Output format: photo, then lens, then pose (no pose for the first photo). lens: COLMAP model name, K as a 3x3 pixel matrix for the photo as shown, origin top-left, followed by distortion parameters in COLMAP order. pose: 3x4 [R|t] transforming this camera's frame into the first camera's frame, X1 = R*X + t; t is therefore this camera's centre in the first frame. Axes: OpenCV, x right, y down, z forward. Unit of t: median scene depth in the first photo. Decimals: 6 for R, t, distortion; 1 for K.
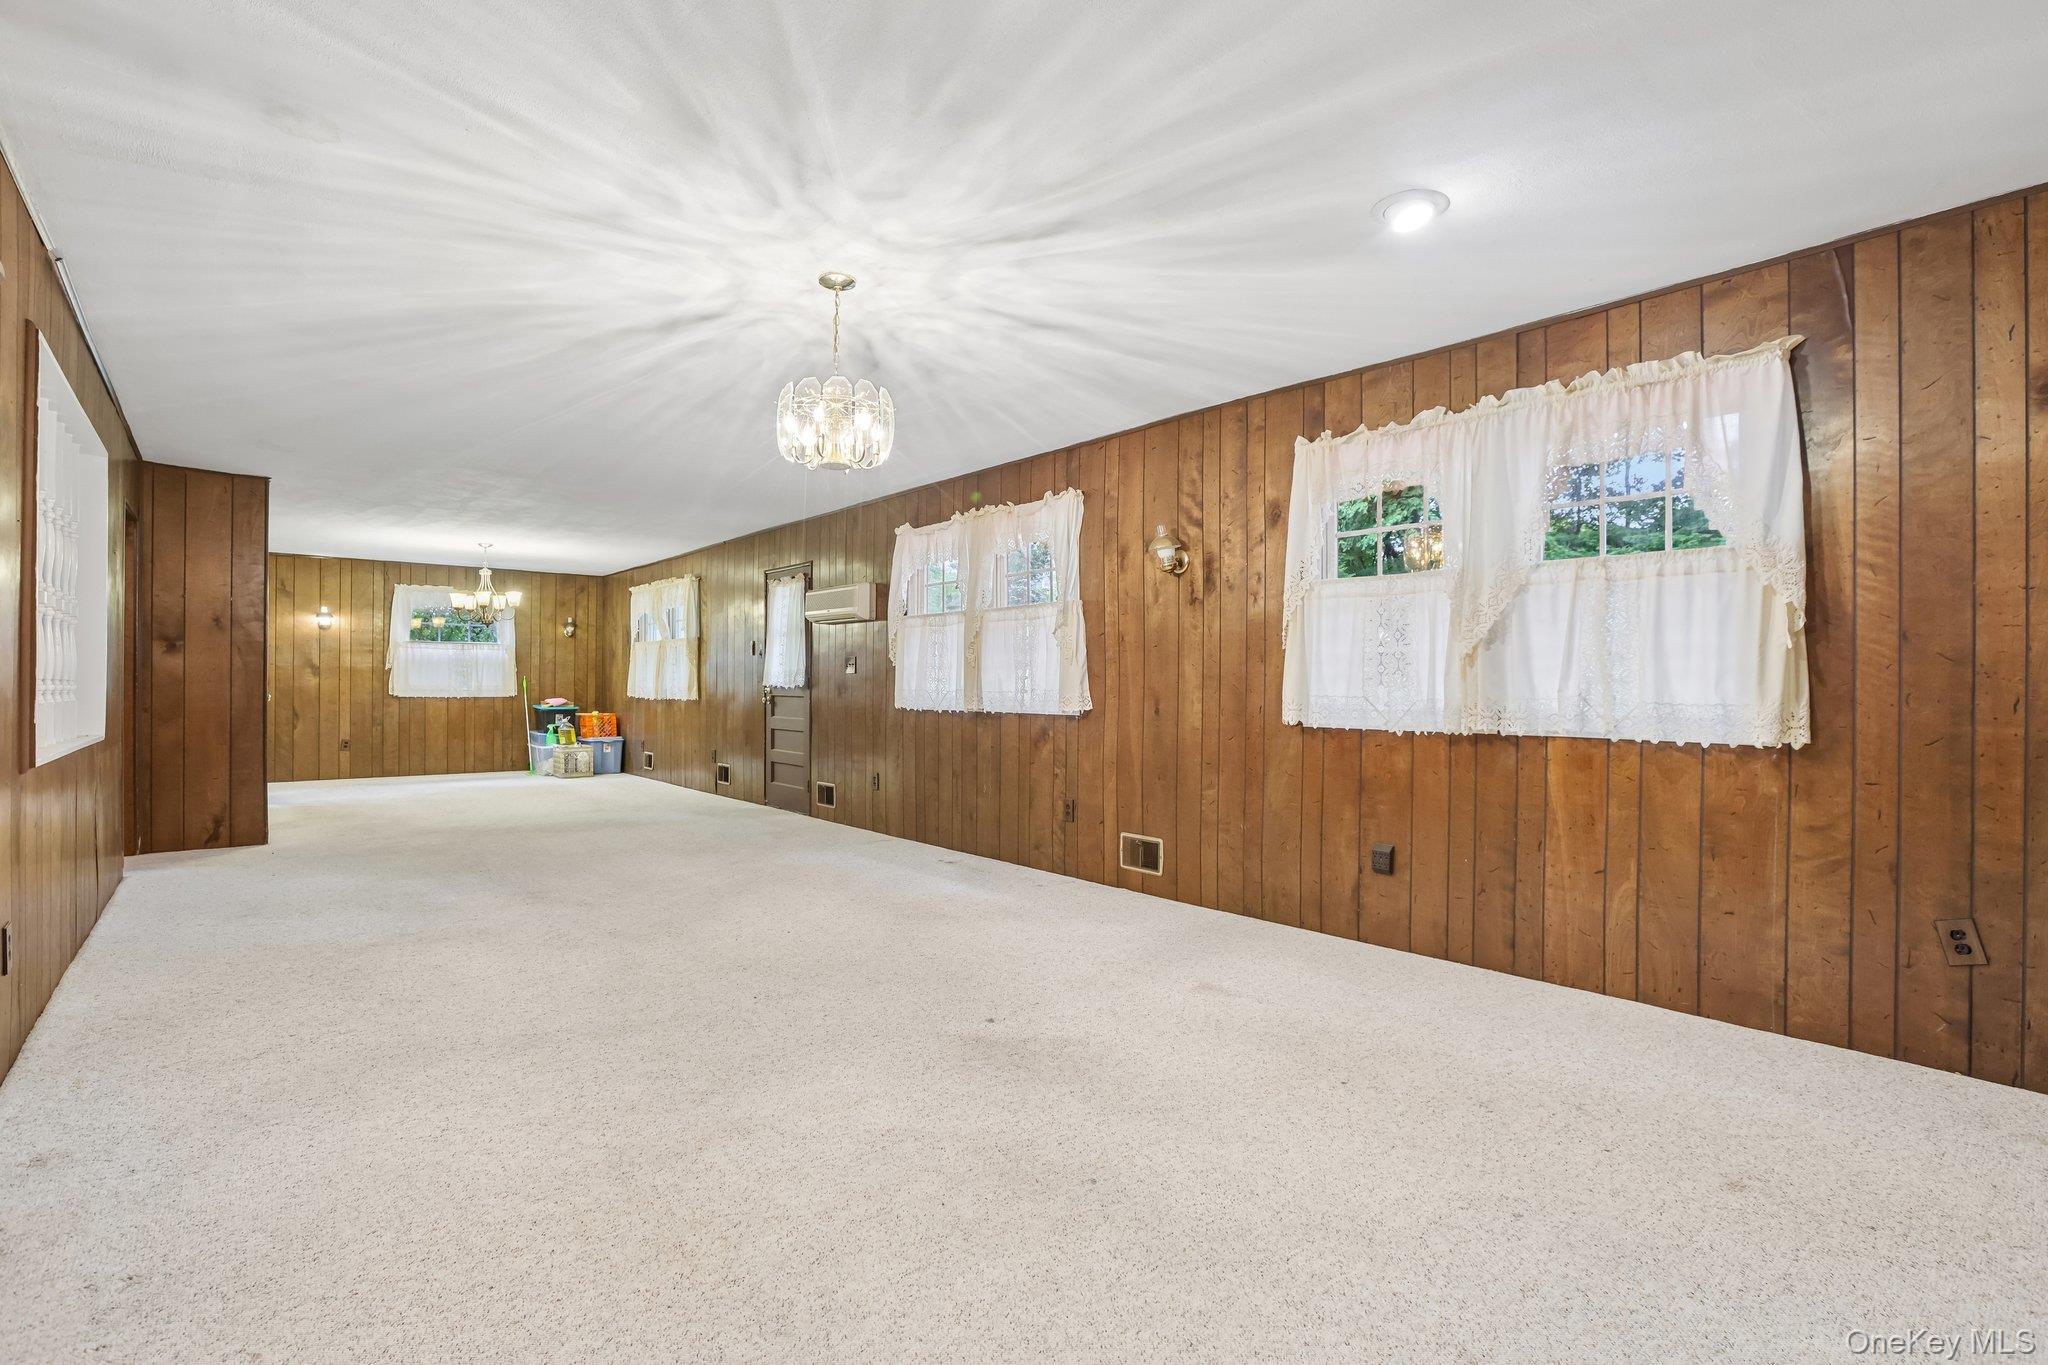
lens RADIAL K [[944.0, 0, 1022.8], [0, 944.0, 688.4], [0, 0, 1]] dist [-0.058634, 0.019025]
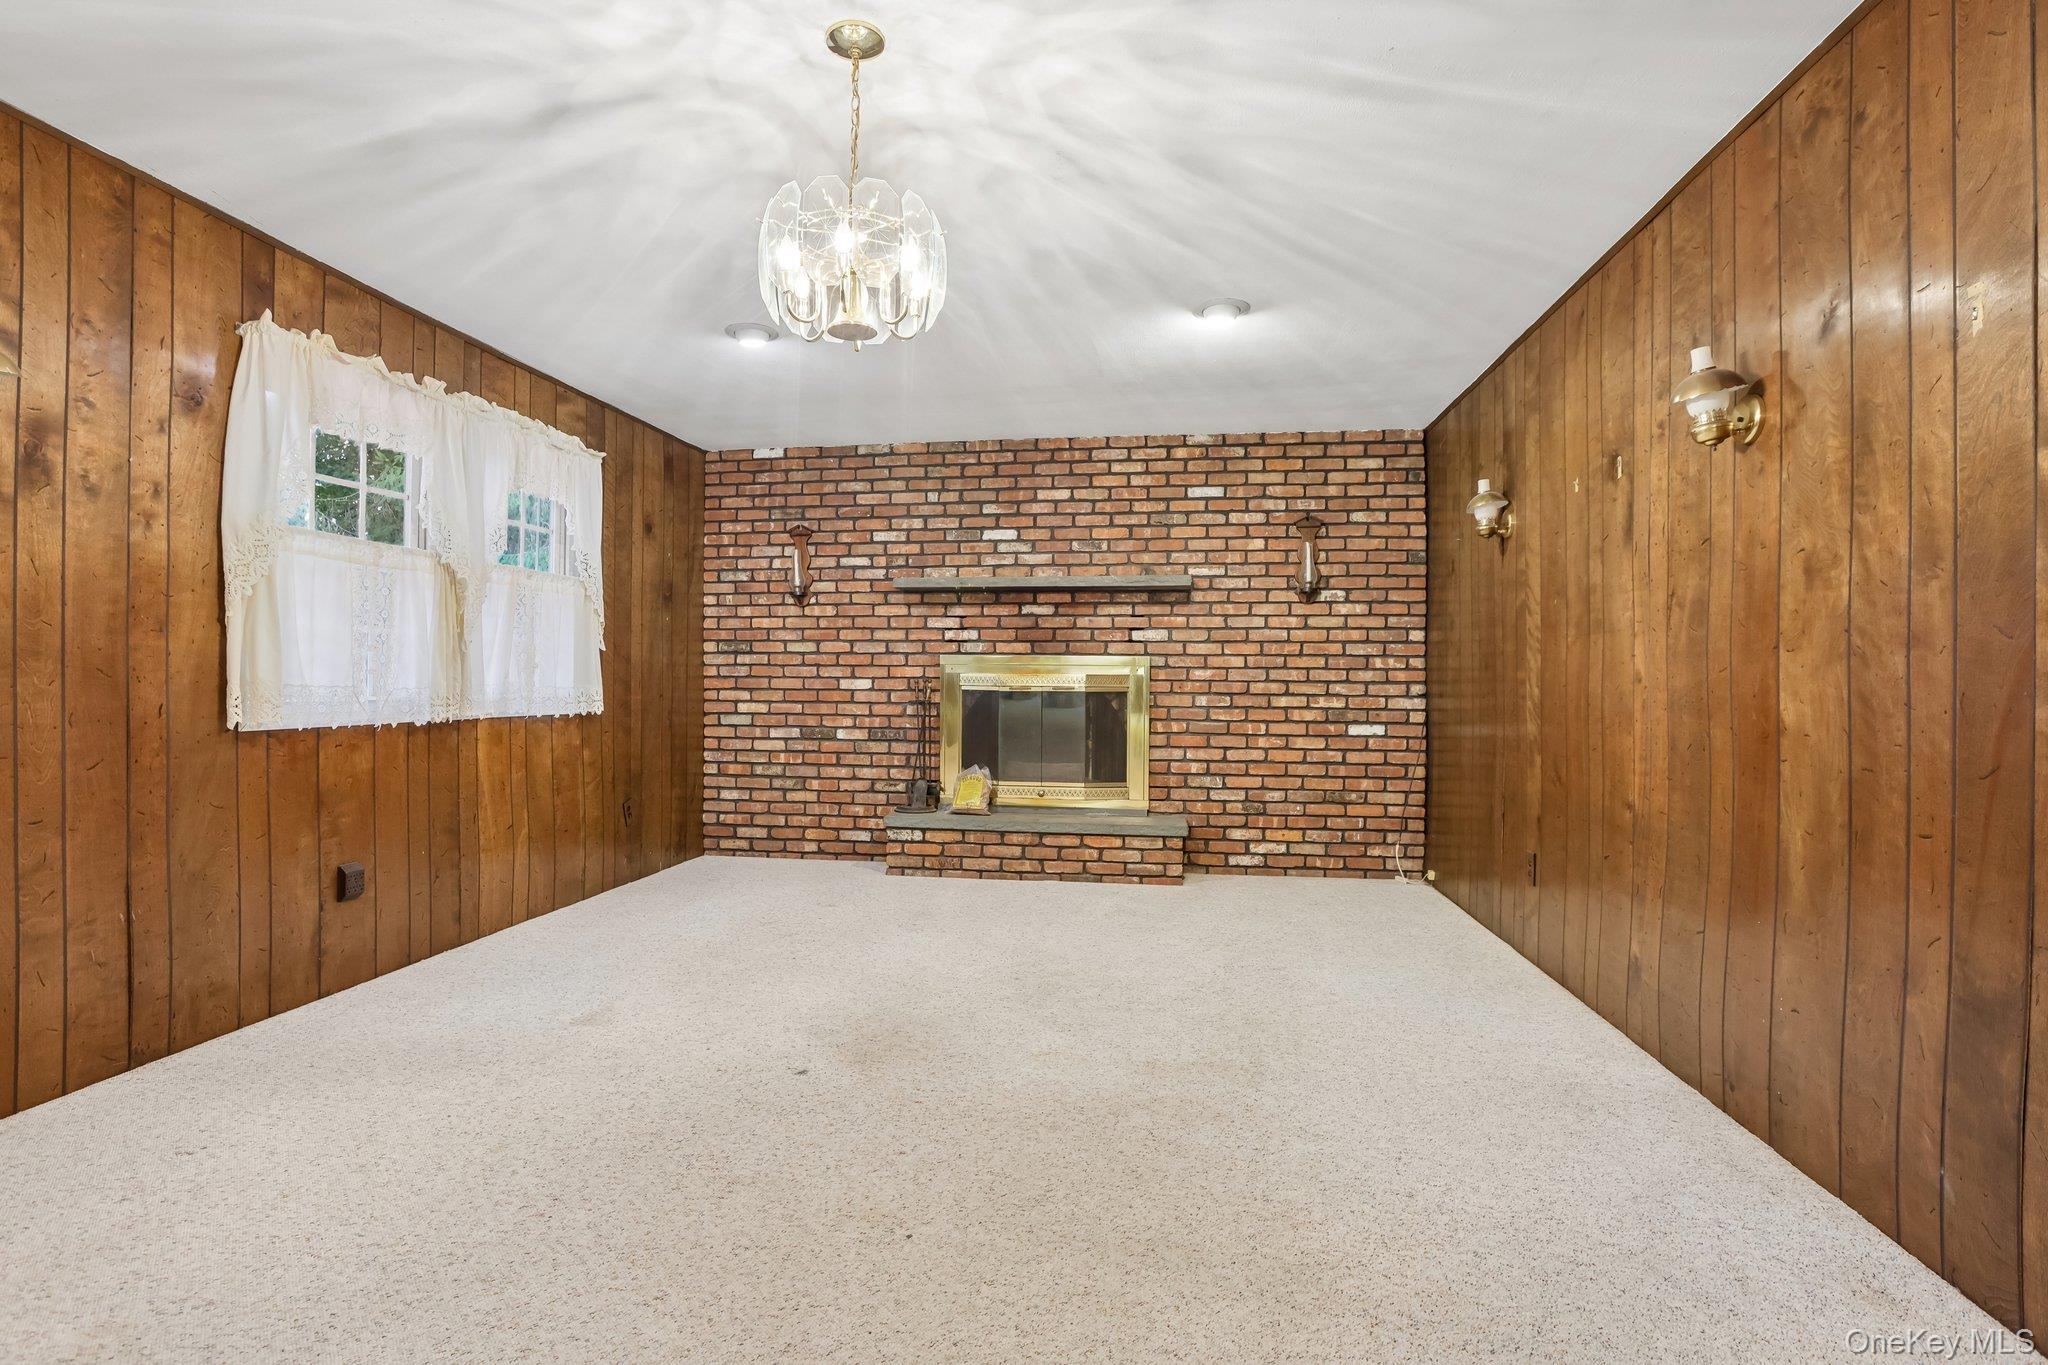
lens RADIAL K [[944.0, 0, 1022.8], [0, 944.0, 688.4], [0, 0, 1]] dist [-0.058634, 0.019025]
pose [[-0.656039, -0.017389, 0.754526, -0.688279], [-0.009656, 0.999846, 0.014648, -0.006683], [-0.754665, 0.002324, -0.656106, 1.212919]]
